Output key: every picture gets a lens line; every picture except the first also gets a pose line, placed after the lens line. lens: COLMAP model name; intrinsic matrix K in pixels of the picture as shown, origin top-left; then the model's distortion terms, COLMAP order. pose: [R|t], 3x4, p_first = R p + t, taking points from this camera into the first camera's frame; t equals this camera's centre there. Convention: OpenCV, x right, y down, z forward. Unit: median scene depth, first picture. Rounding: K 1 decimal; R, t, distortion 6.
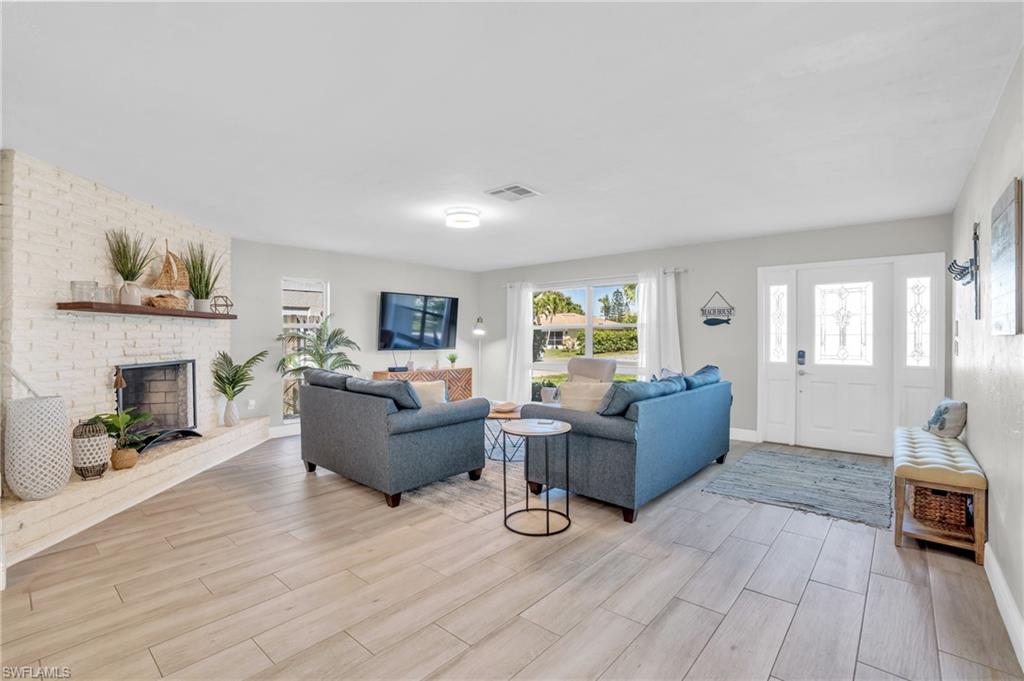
lens RADIAL K [[470.1, 0, 510.1], [0, 470.1, 339.6], [0, 0, 1]] dist [-0.072427, 0.027197]
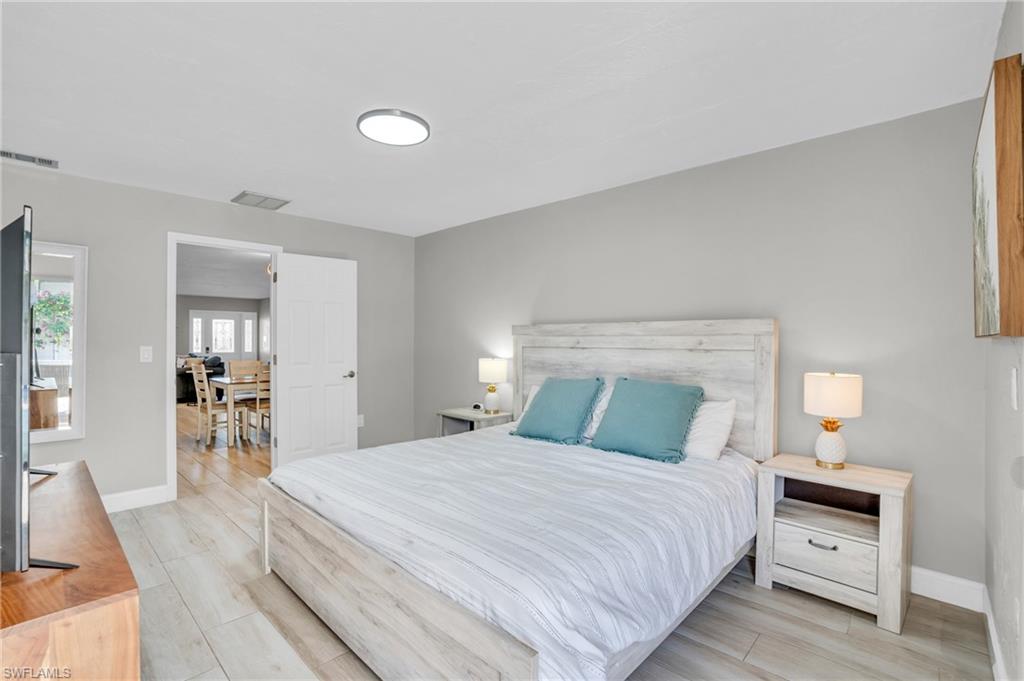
lens RADIAL K [[470.1, 0, 510.1], [0, 470.1, 339.6], [0, 0, 1]] dist [-0.072427, 0.027197]
pose [[0.048123, 0.004258, 0.998832, -1.907377], [0.003191, 0.999985, -0.004416, 0.001921], [-0.998836, 0.003400, 0.048109, -0.774943]]
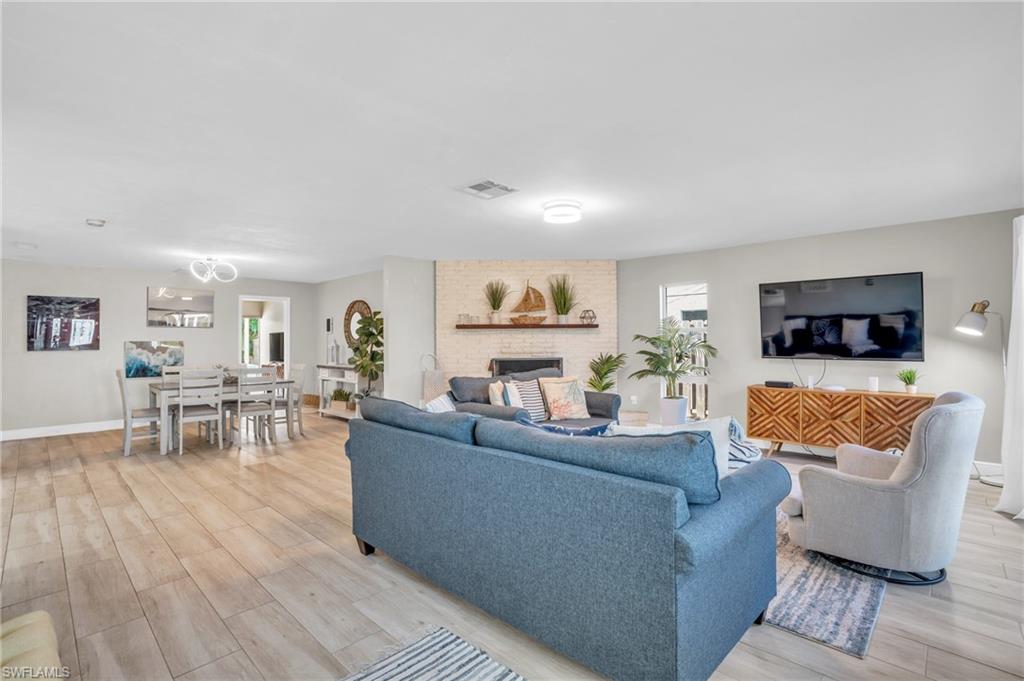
lens RADIAL K [[479.1, 0, 516.8], [0, 479.1, 337.8], [0, 0, 1]] dist [-0.077885, 0.026235]
pose [[-0.036982, -0.005360, -0.999302, 0.801968], [-0.000312, 0.999986, -0.005352, -0.010277], [0.999316, 0.000114, -0.036983, 0.922770]]
